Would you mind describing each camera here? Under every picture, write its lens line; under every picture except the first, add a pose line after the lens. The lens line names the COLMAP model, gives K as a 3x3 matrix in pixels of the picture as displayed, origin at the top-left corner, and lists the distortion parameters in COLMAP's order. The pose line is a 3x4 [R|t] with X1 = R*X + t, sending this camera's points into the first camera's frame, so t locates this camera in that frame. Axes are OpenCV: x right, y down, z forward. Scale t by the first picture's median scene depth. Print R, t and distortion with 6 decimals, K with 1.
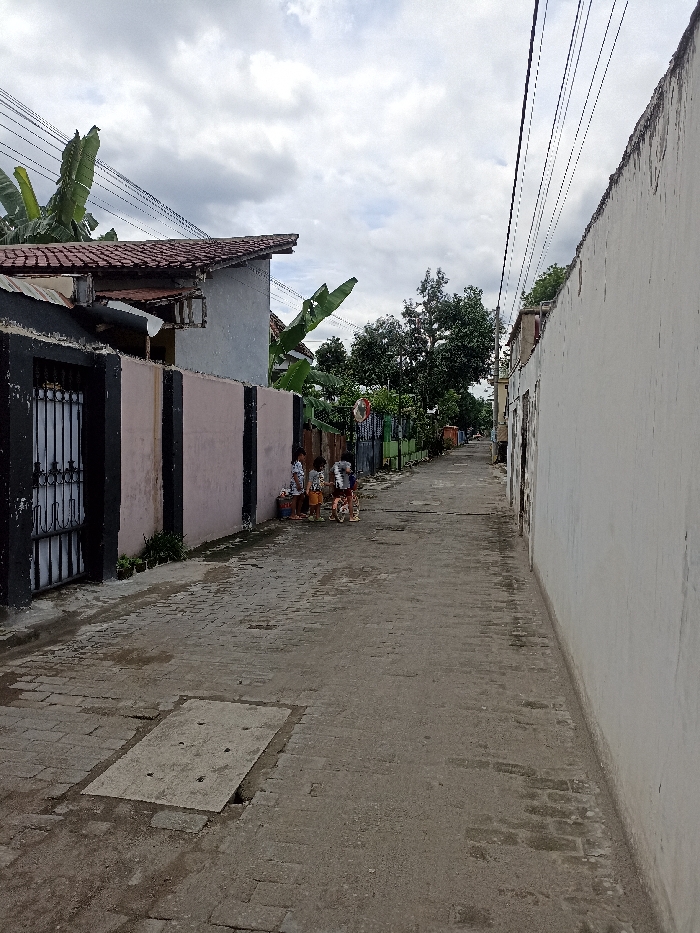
lens RADIAL K [[687.3, 0, 350.0], [0, 687.3, 466.5], [0, 0, 1]] dist [0.065557, -0.064334]
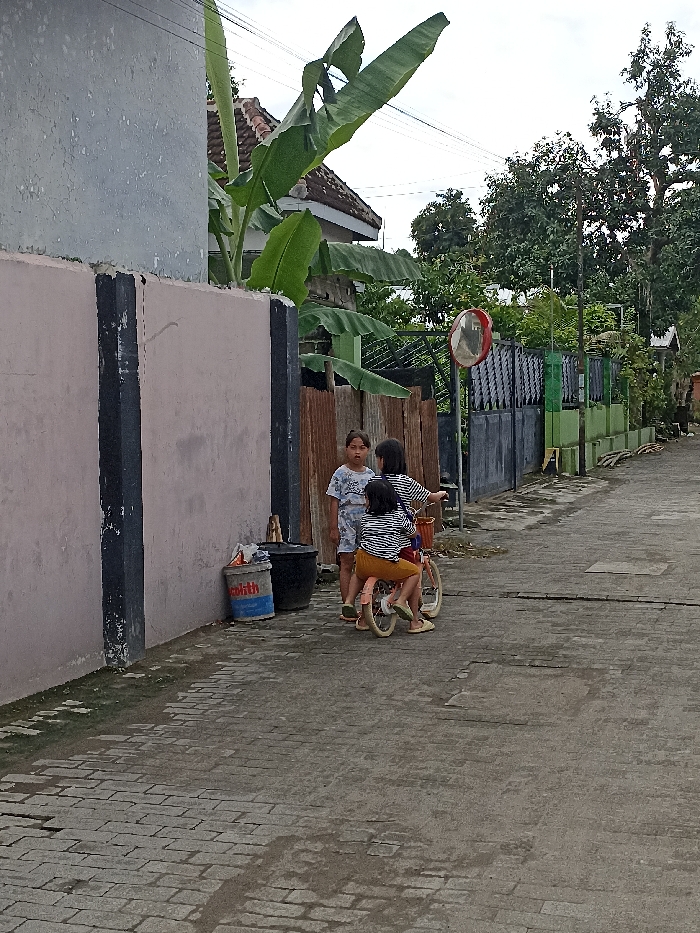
lens RADIAL K [[1350.7, 0, 350.0], [0, 1350.7, 466.5], [0, 0, 1]] dist [0.009248, -0.019523]
pose [[0.992980, -0.015593, -0.117249, 0.020472], [0.016254, 0.999857, 0.004683, -0.005429], [0.117160, -0.006556, 0.993091, 0.100625]]
